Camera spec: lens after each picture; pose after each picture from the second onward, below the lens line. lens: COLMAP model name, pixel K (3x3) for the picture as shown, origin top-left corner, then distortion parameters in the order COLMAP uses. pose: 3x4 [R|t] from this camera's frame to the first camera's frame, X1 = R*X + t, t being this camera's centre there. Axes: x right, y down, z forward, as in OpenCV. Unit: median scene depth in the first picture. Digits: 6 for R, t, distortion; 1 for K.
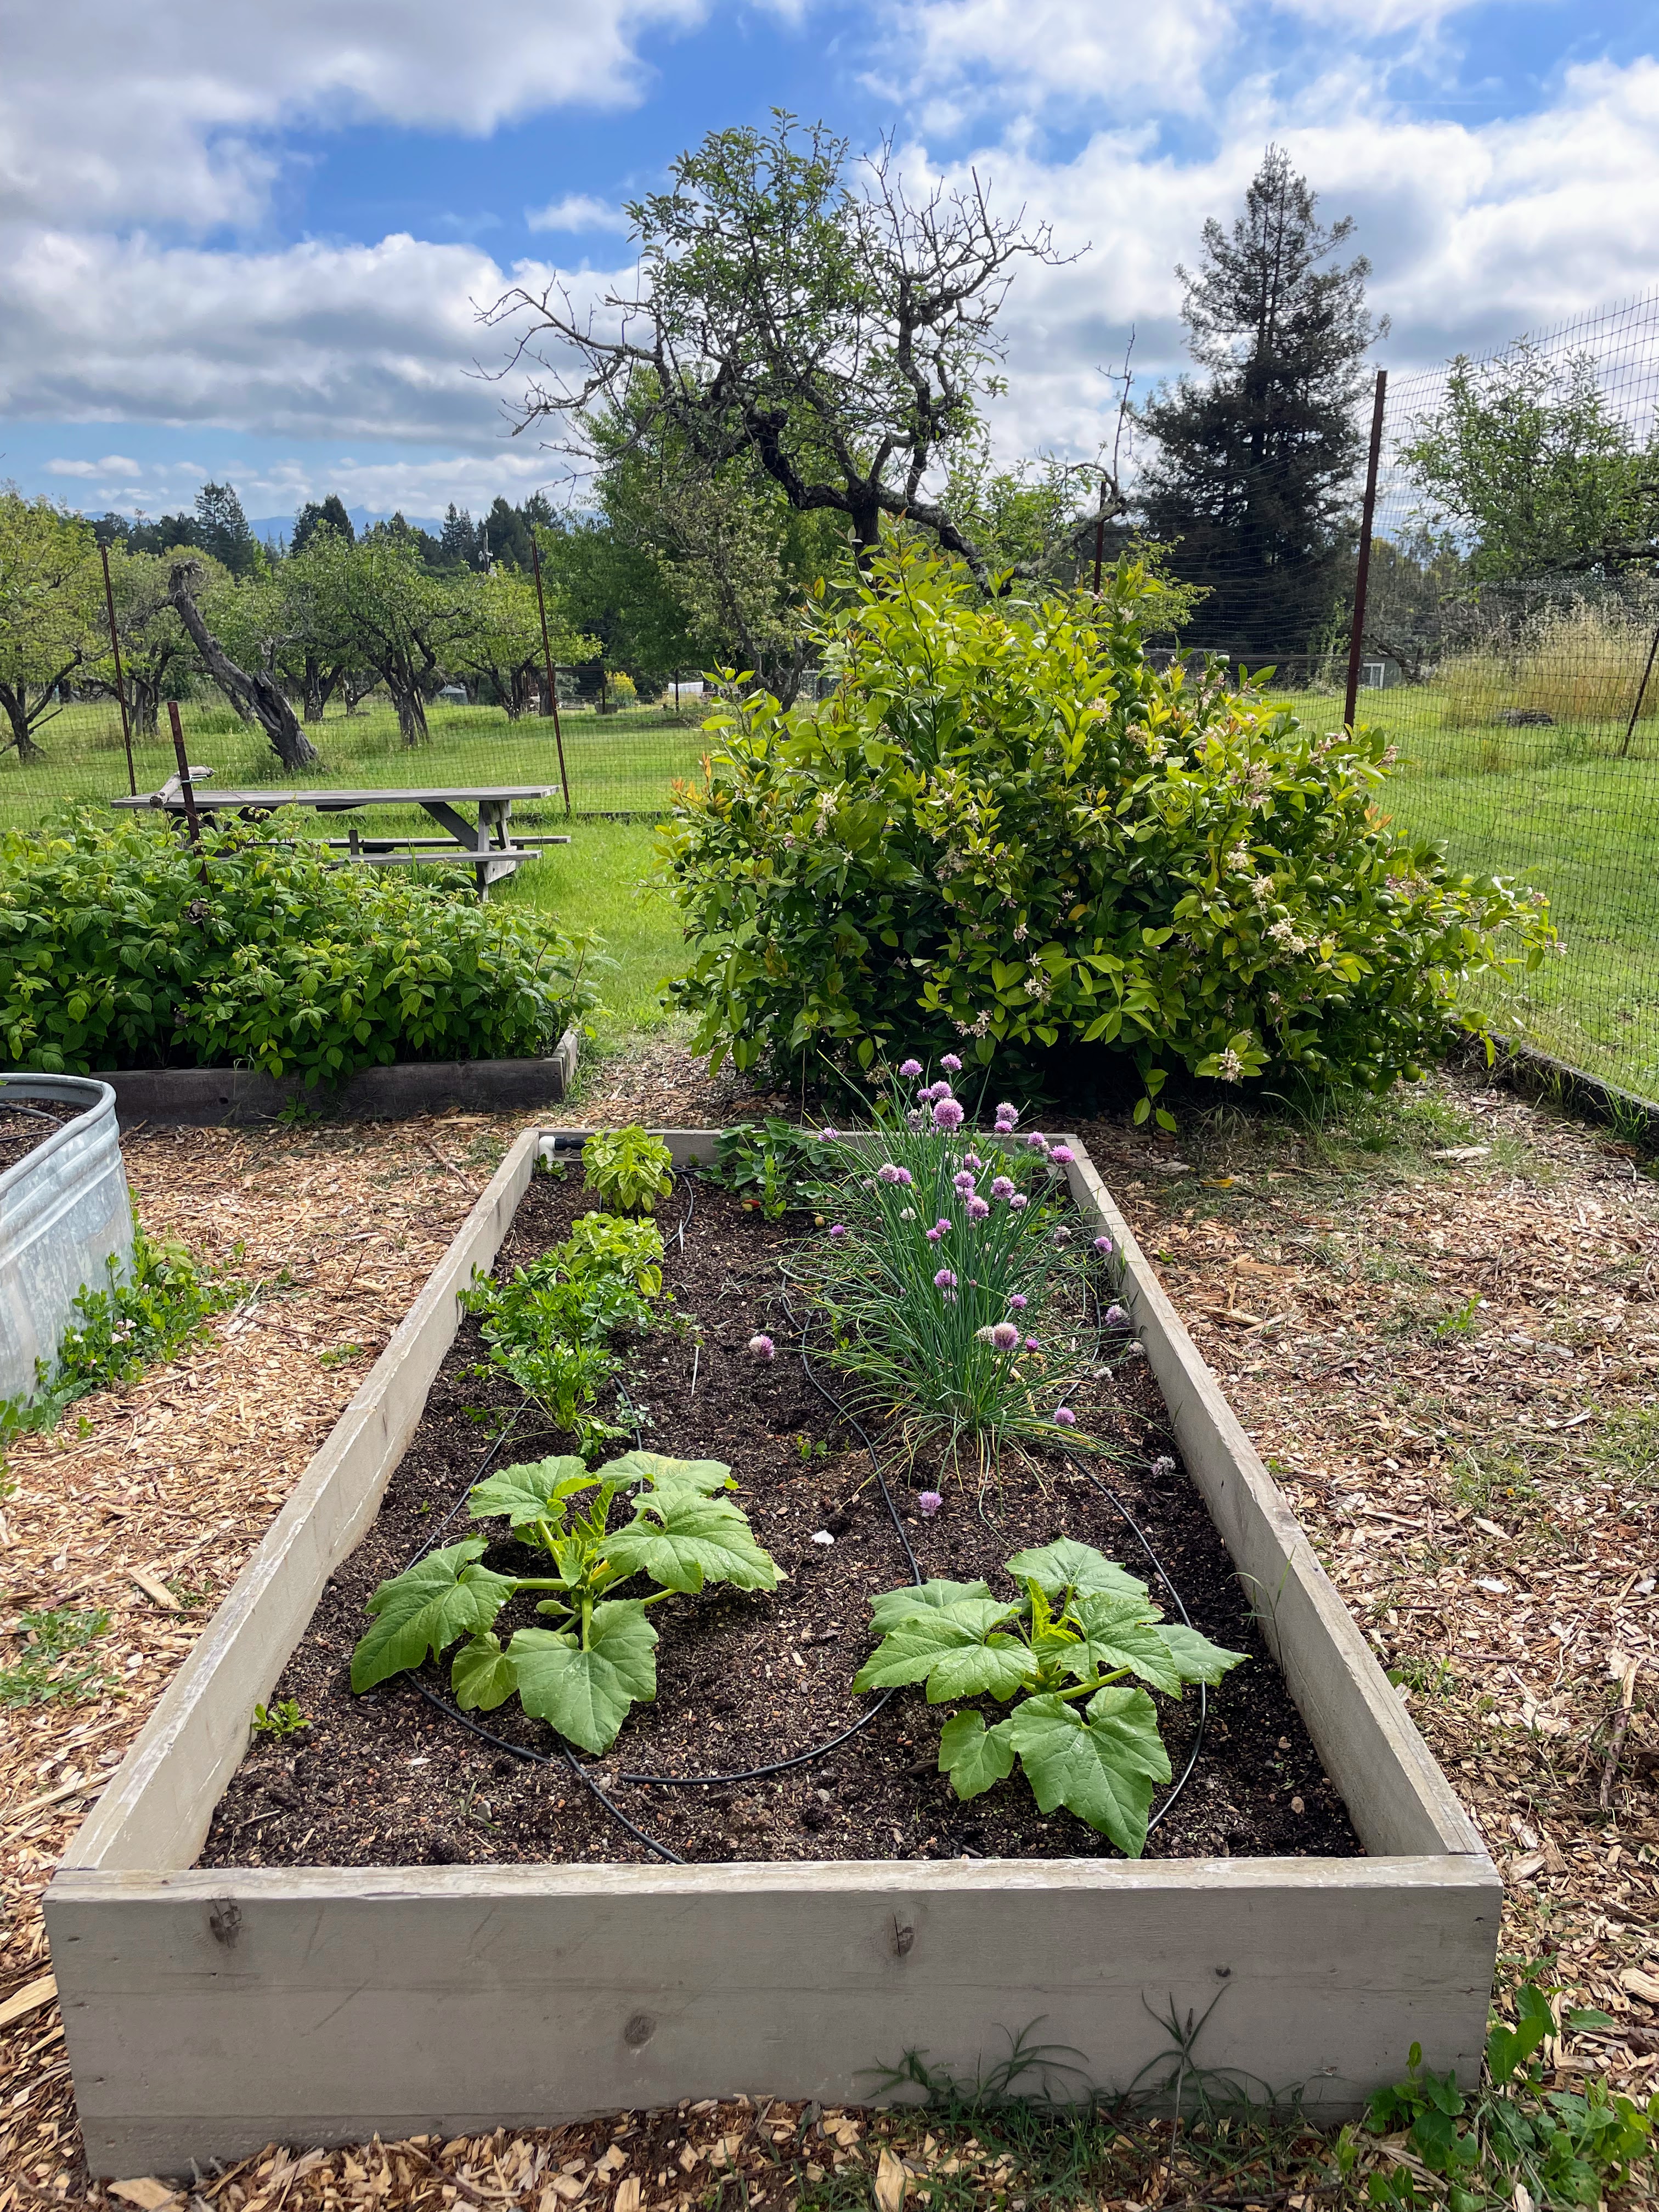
lens RADIAL K [[1683.5, 0, 862.7], [0, 1683.5, 1161.1], [0, 0, 1]] dist [0.073038, -0.099176]
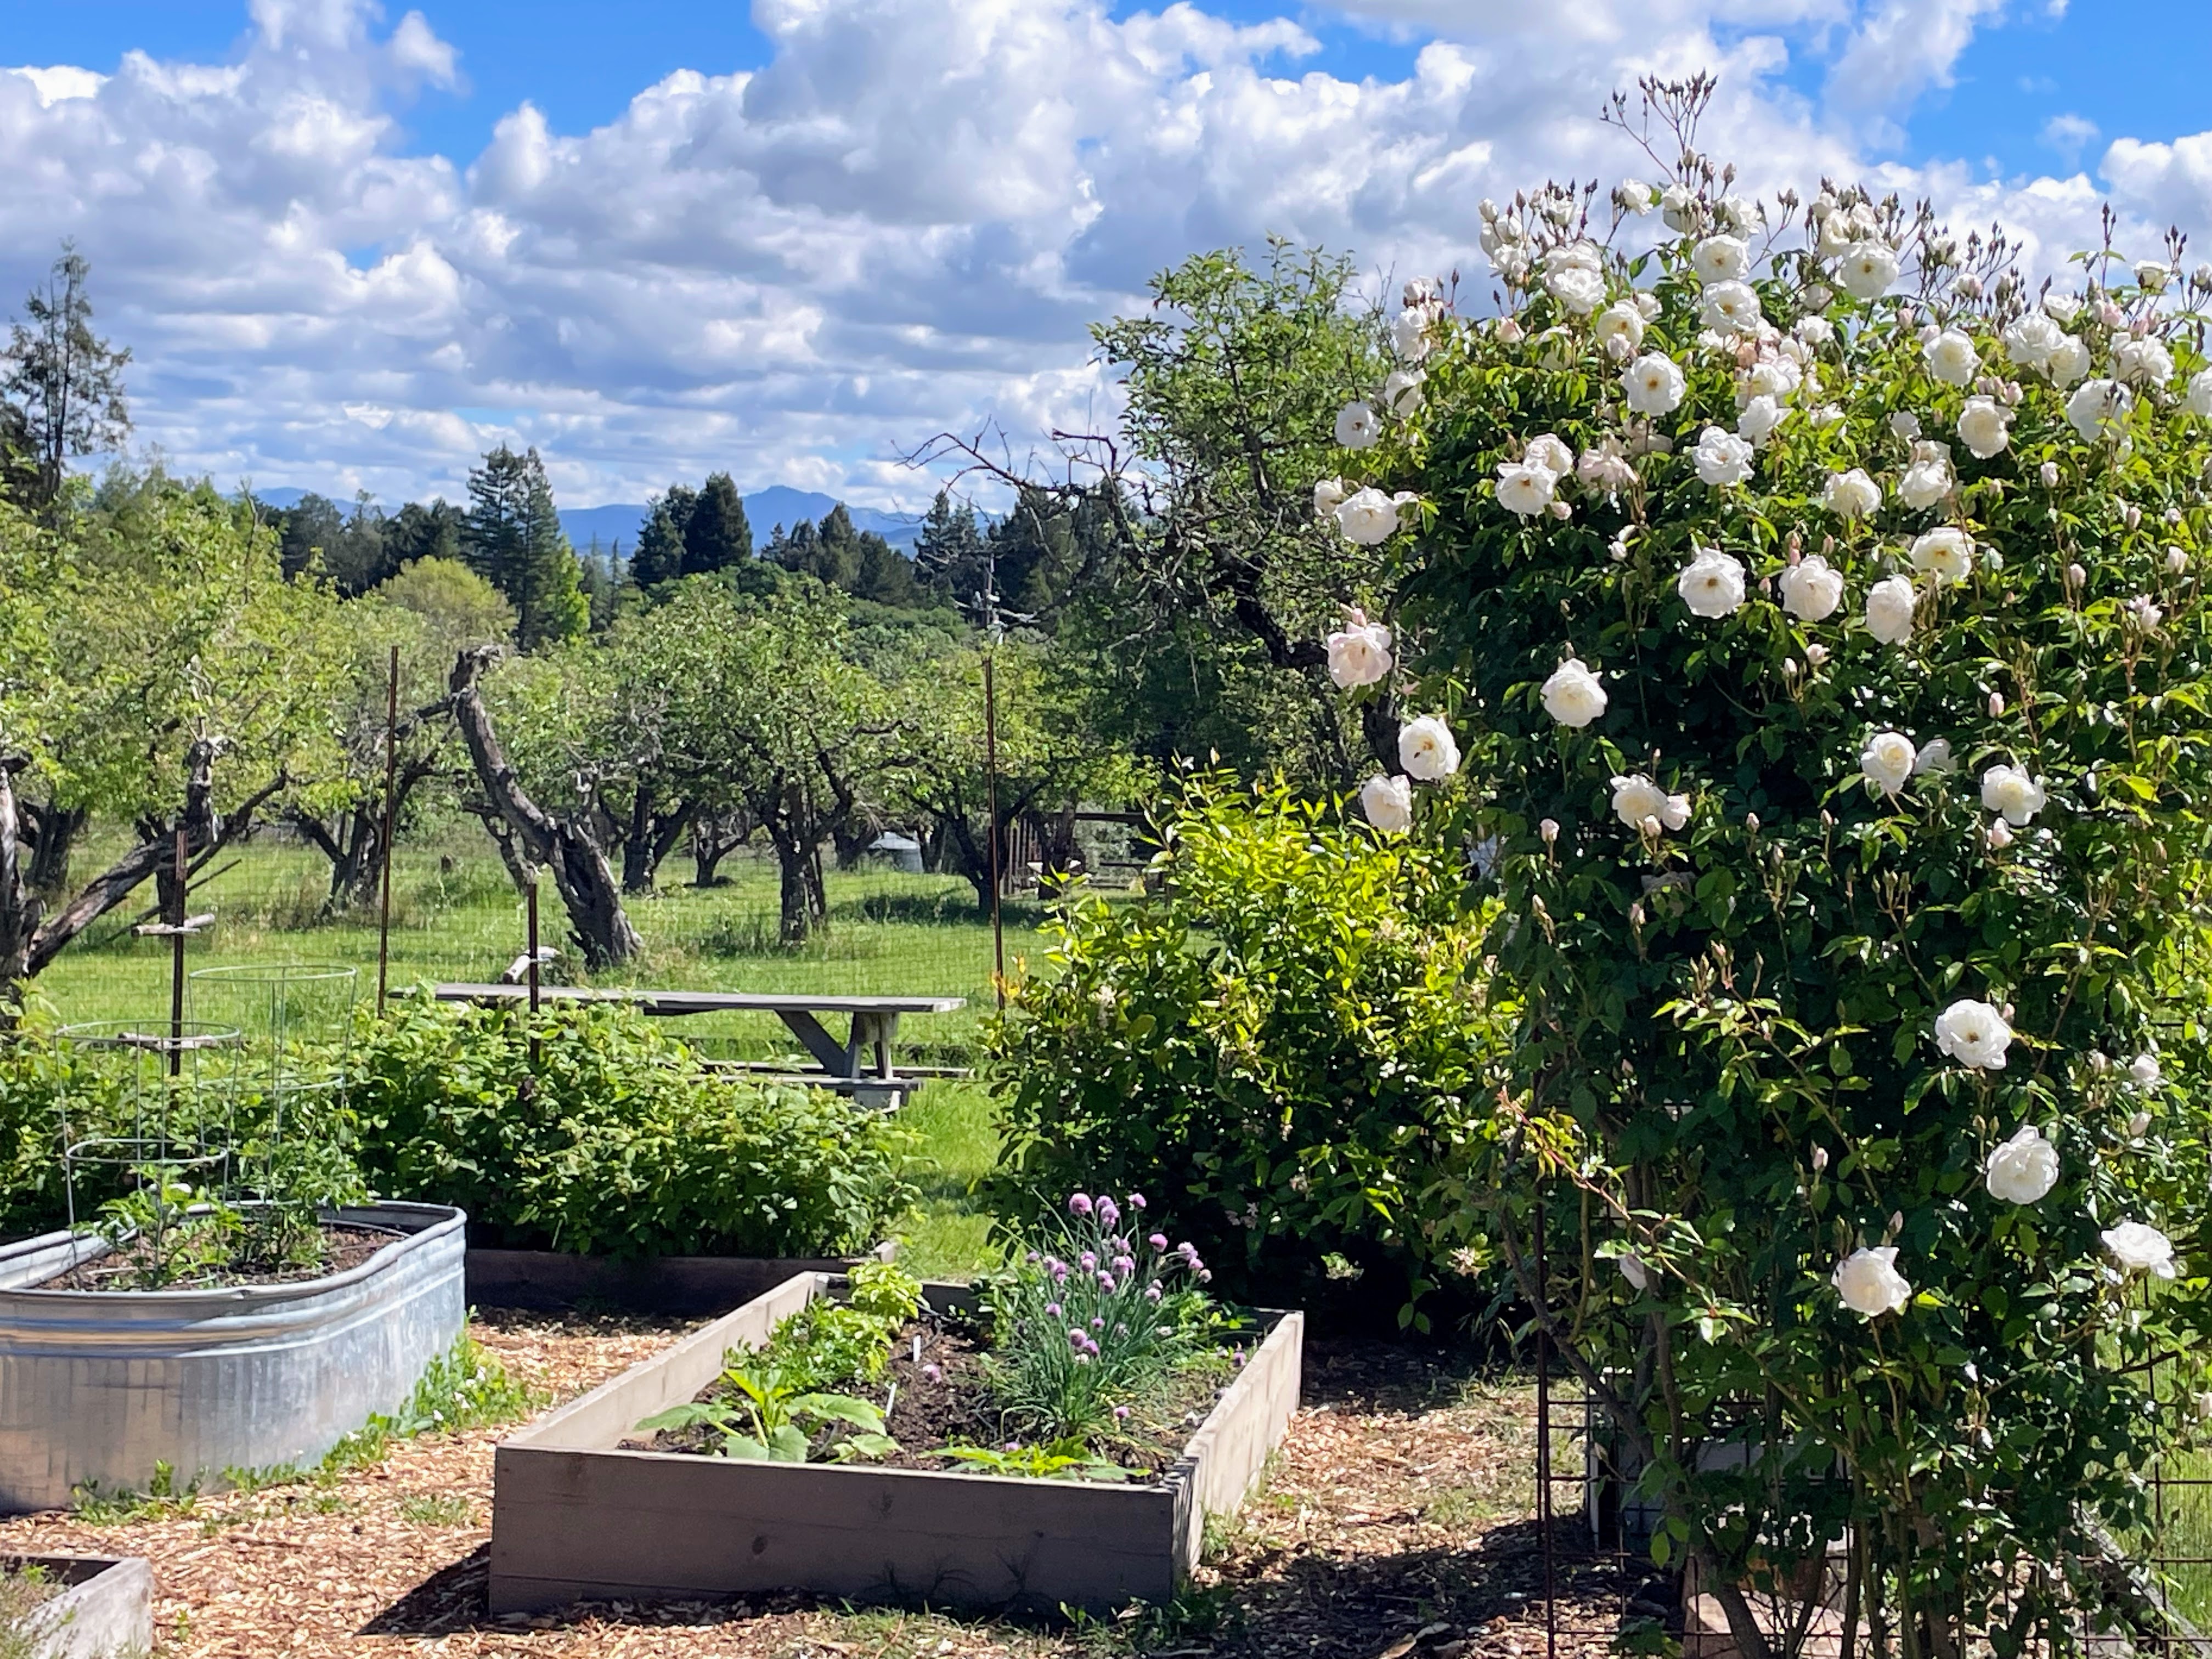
lens RADIAL K [[3656.1, 0, 1107.0], [0, 3656.1, 828.7], [0, 0, 1]] dist [-0.024455, 0.000000]
pose [[0.984121, 0.038692, -0.173231, 0.049442], [-0.084852, 0.959766, -0.267675, 0.040642], [0.155904, 0.278124, 0.947809, -0.164252]]
